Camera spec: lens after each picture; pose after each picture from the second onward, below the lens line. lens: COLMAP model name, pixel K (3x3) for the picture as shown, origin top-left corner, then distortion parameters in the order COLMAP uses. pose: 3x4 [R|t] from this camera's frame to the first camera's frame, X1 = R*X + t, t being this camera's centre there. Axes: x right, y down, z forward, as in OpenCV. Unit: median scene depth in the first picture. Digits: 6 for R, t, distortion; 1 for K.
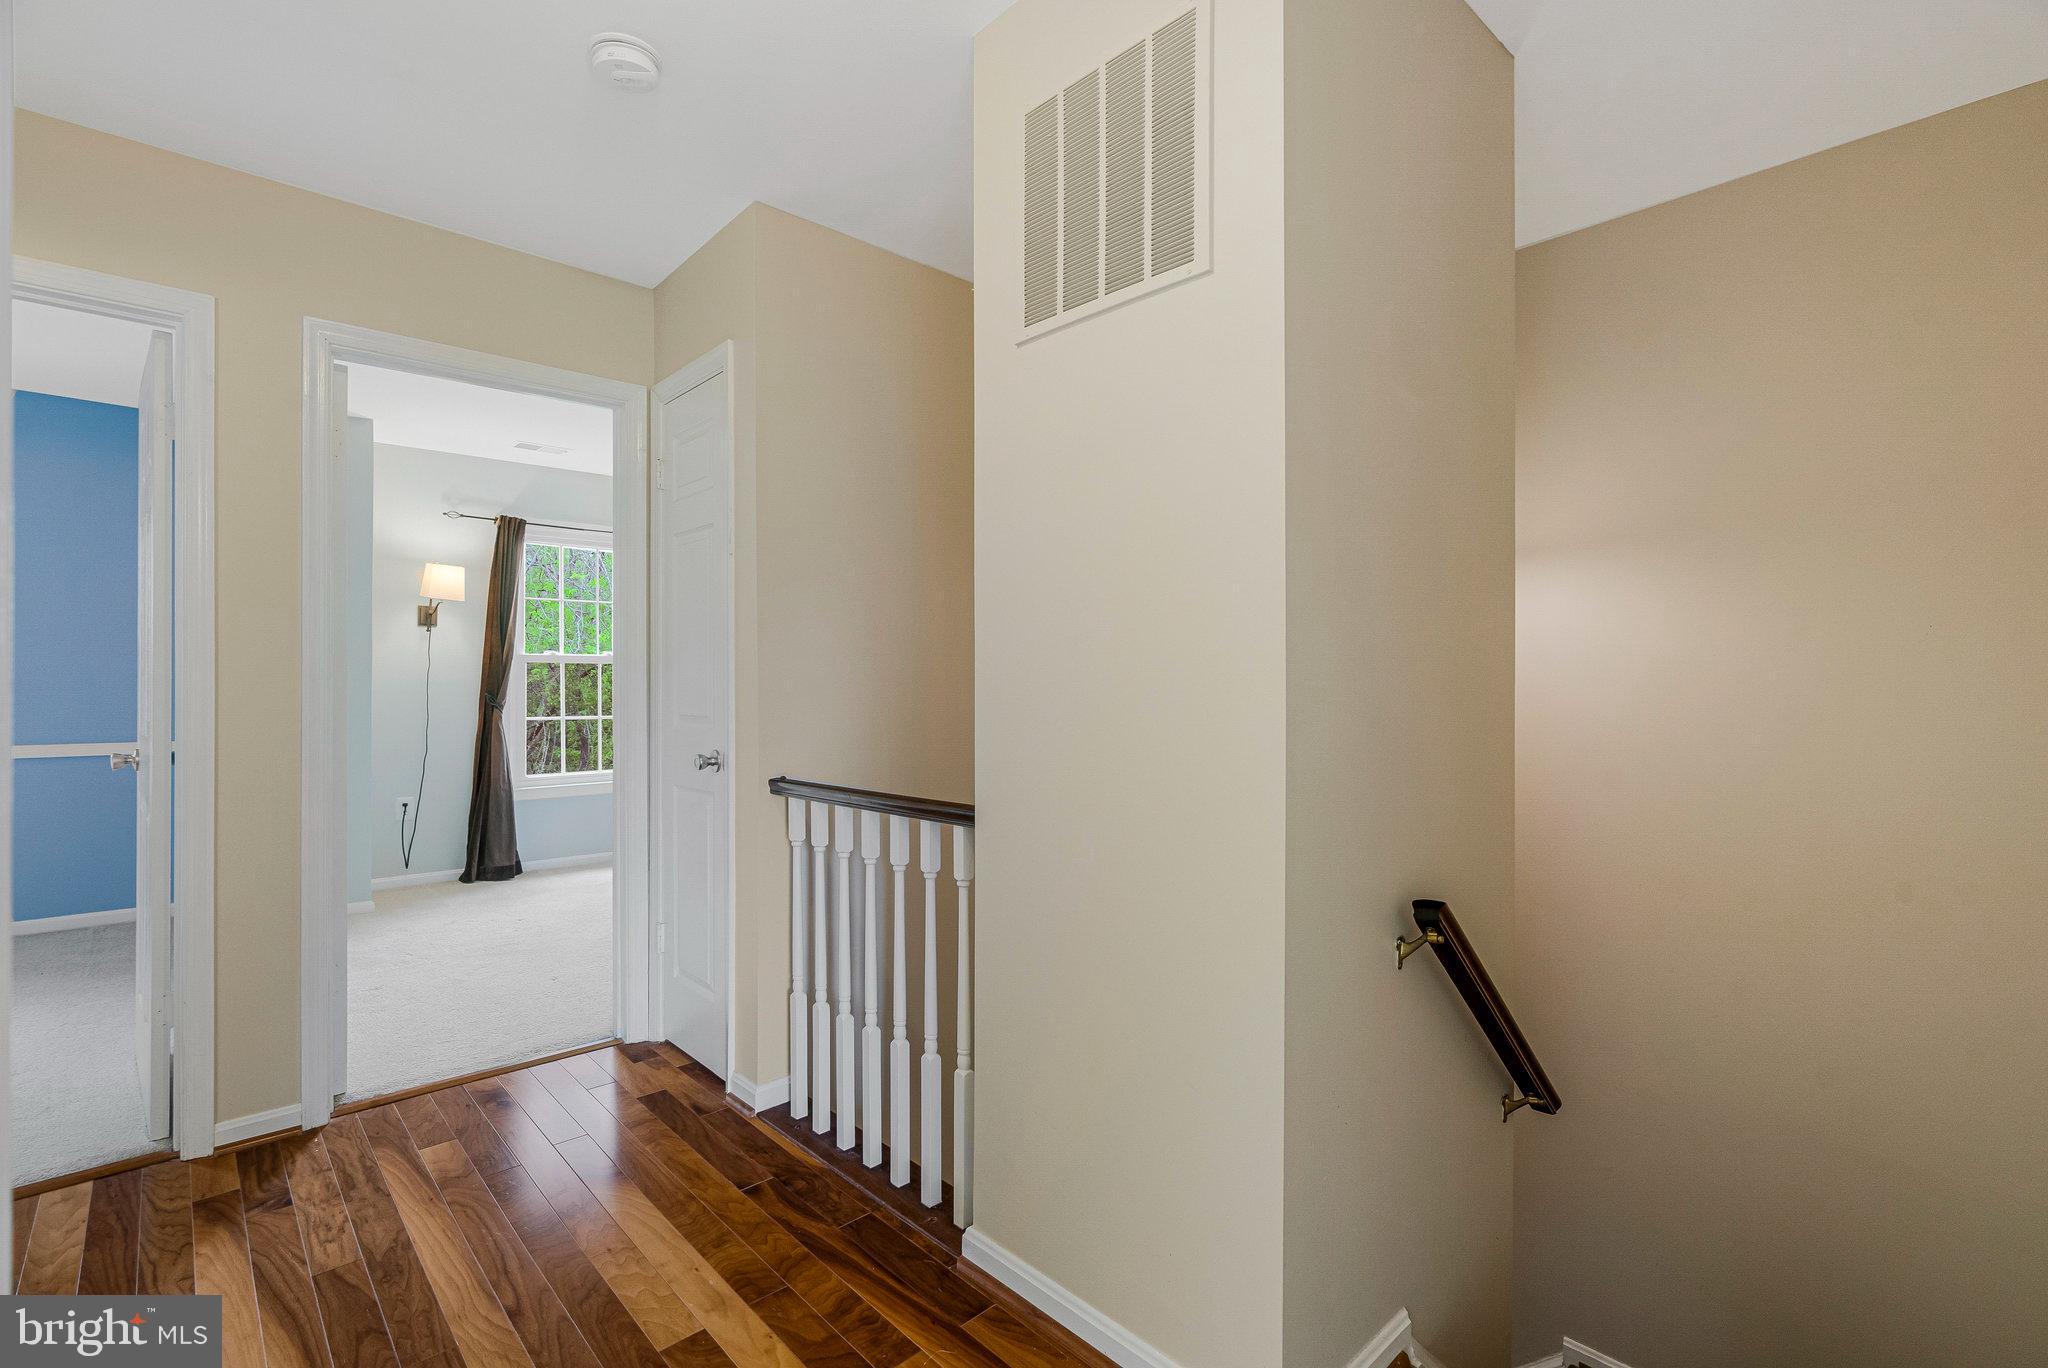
lens RADIAL K [[911.5, 0, 1042.1], [0, 911.5, 678.5], [0, 0, 1]] dist [-0.000235, 0.000054]
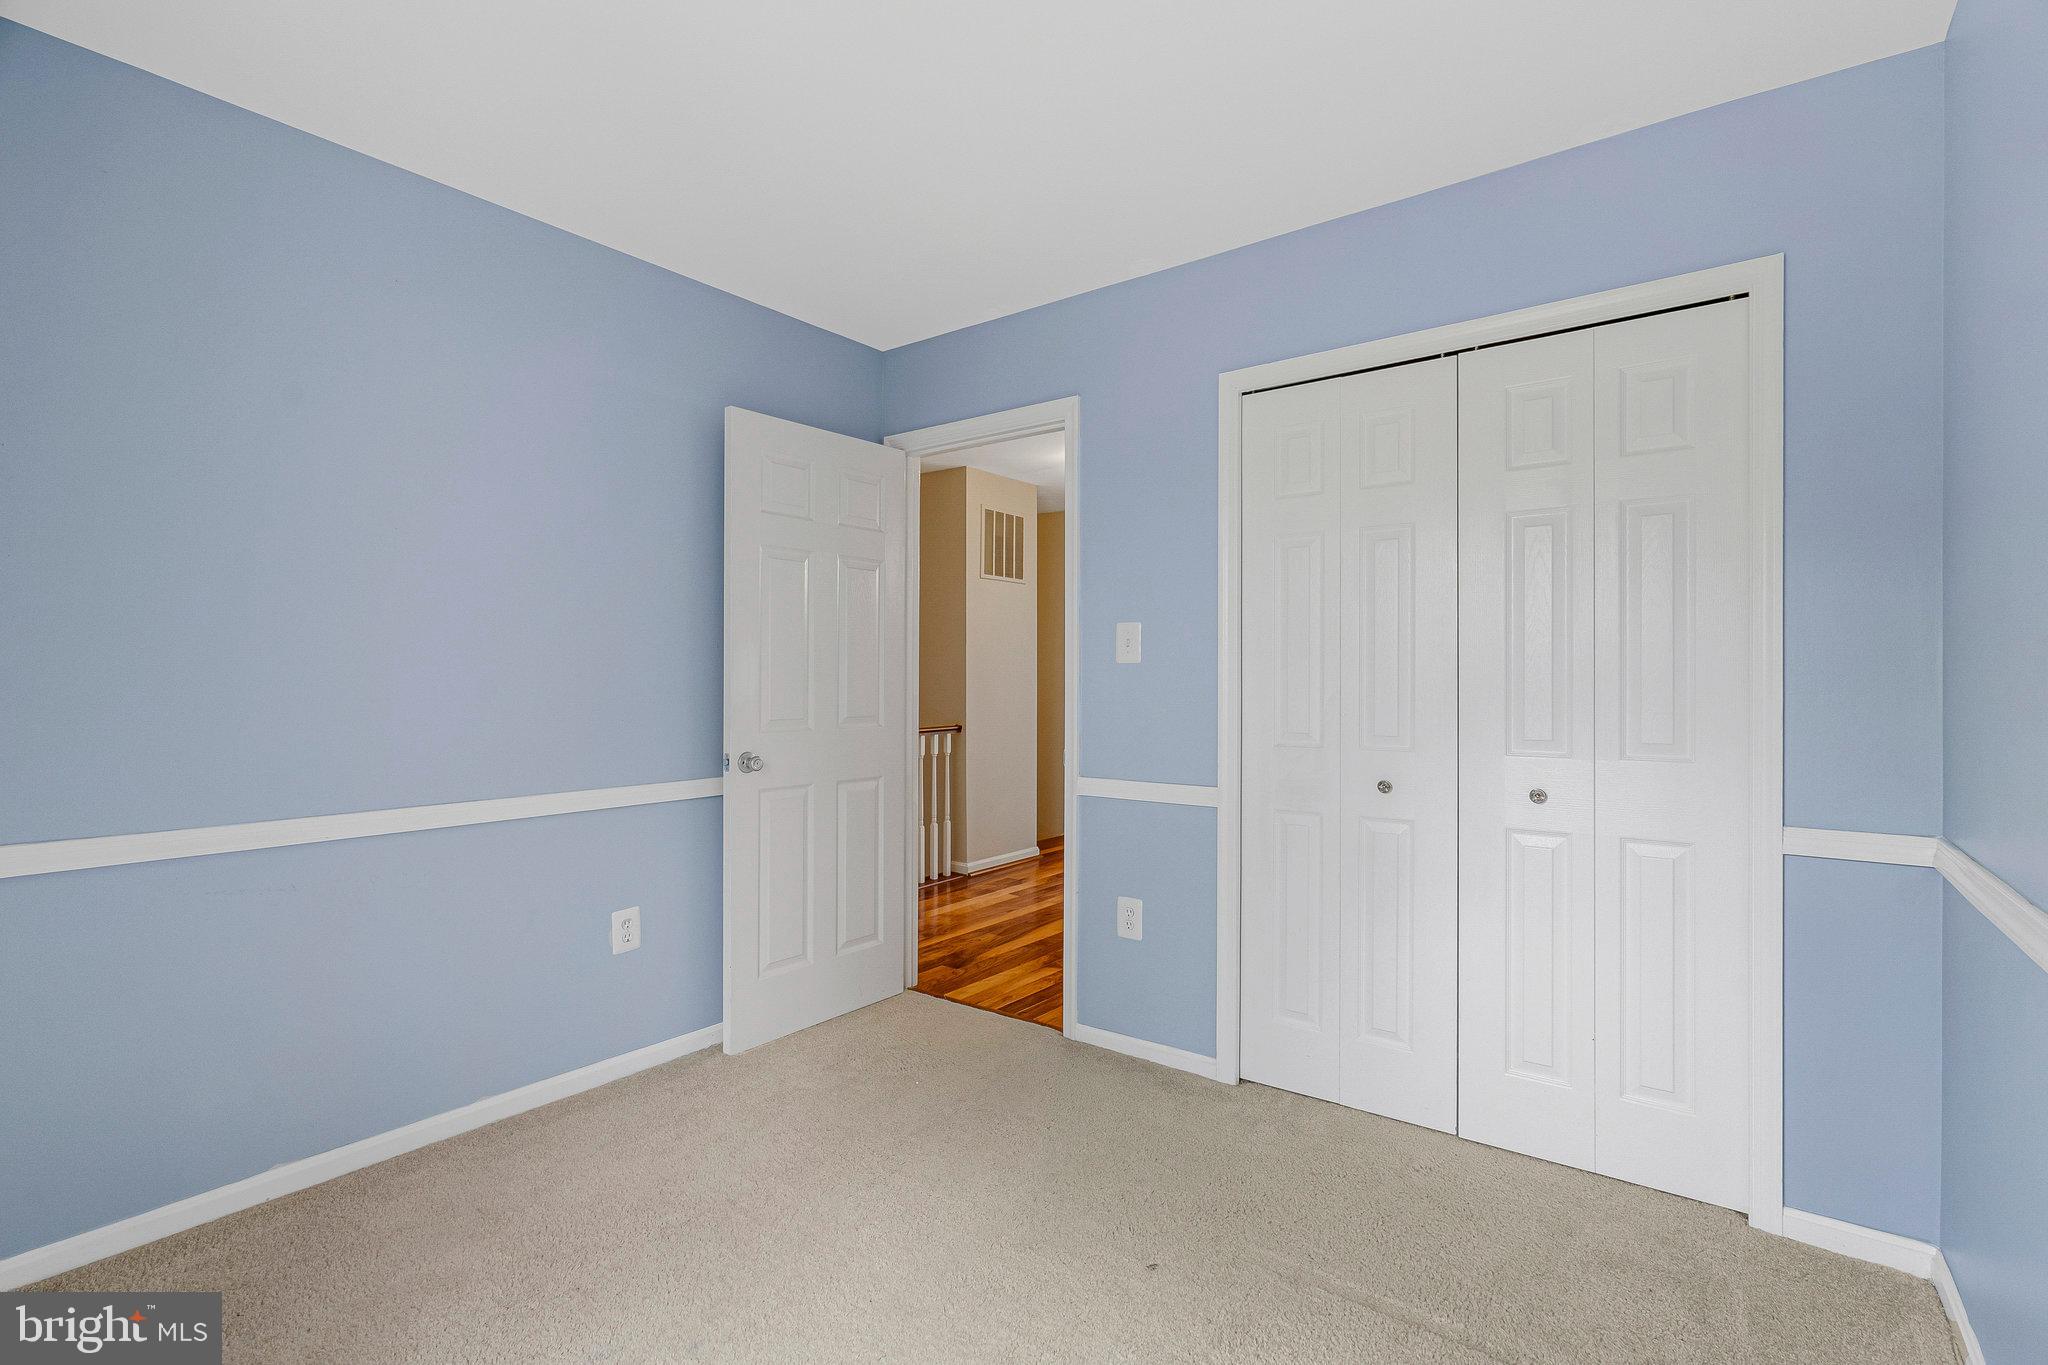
lens RADIAL K [[911.5, 0, 1042.1], [0, 911.5, 677.0], [0, 0, 1]] dist [-0.000235, 0.000054]
pose [[-0.169318, 0.015966, 0.985432, -3.220350], [-0.000857, 0.999866, -0.016347, 0.034442], [-0.985561, -0.003612, -0.169282, 1.339971]]
